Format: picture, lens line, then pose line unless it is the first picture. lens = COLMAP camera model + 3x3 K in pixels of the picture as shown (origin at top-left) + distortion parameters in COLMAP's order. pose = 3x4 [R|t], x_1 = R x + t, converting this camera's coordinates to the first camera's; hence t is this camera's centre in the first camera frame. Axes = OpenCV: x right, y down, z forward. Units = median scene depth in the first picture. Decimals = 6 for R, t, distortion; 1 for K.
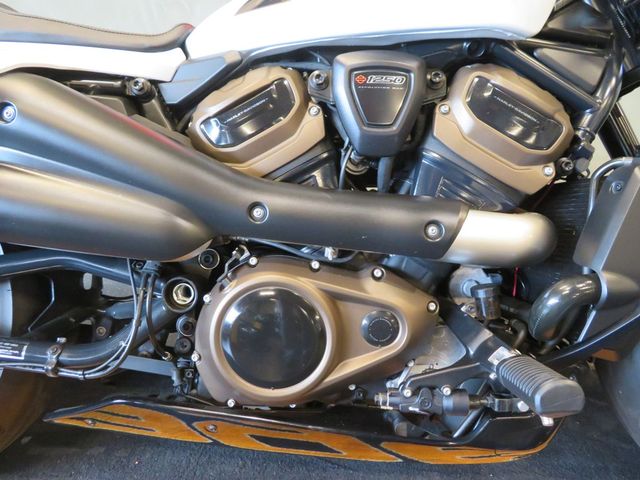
lens RADIAL K [[459.6, 0, 320.0], [0, 459.6, 240.0], [0, 0, 1]] dist [-0.002248, -0.000359]
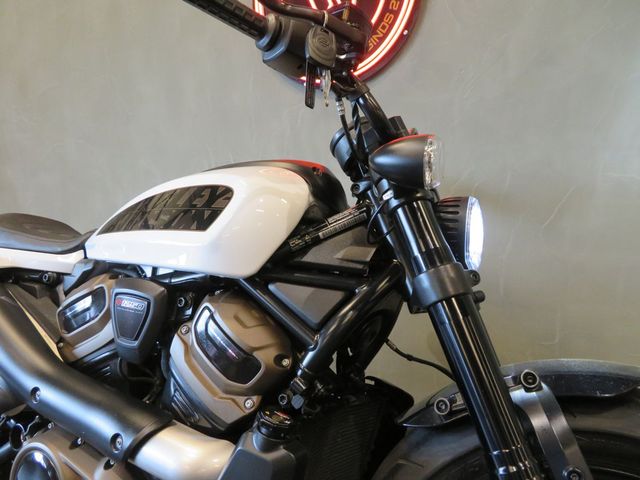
lens RADIAL K [[459.6, 0, 320.0], [0, 459.6, 240.0], [0, 0, 1]] dist [-0.002248, -0.000359]
pose [[0.891444, 0.050880, -0.450265, 1.098509], [-0.112594, 0.987383, -0.111342, -0.422162], [0.438919, 0.149952, 0.885926, 0.088084]]
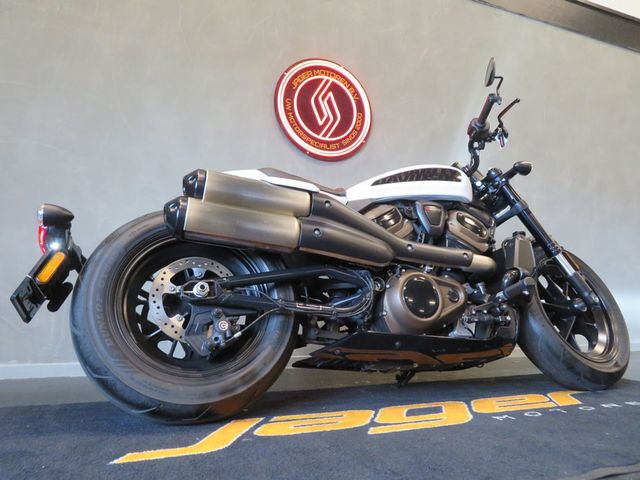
lens RADIAL K [[459.6, 0, 320.0], [0, 459.6, 240.0], [0, 0, 1]] dist [-0.002248, -0.000359]
pose [[0.918146, 0.061420, 0.391452, -1.507655], [0.118160, 0.900526, -0.418438, 0.862303], [-0.378214, 0.430442, 0.819557, -0.900186]]
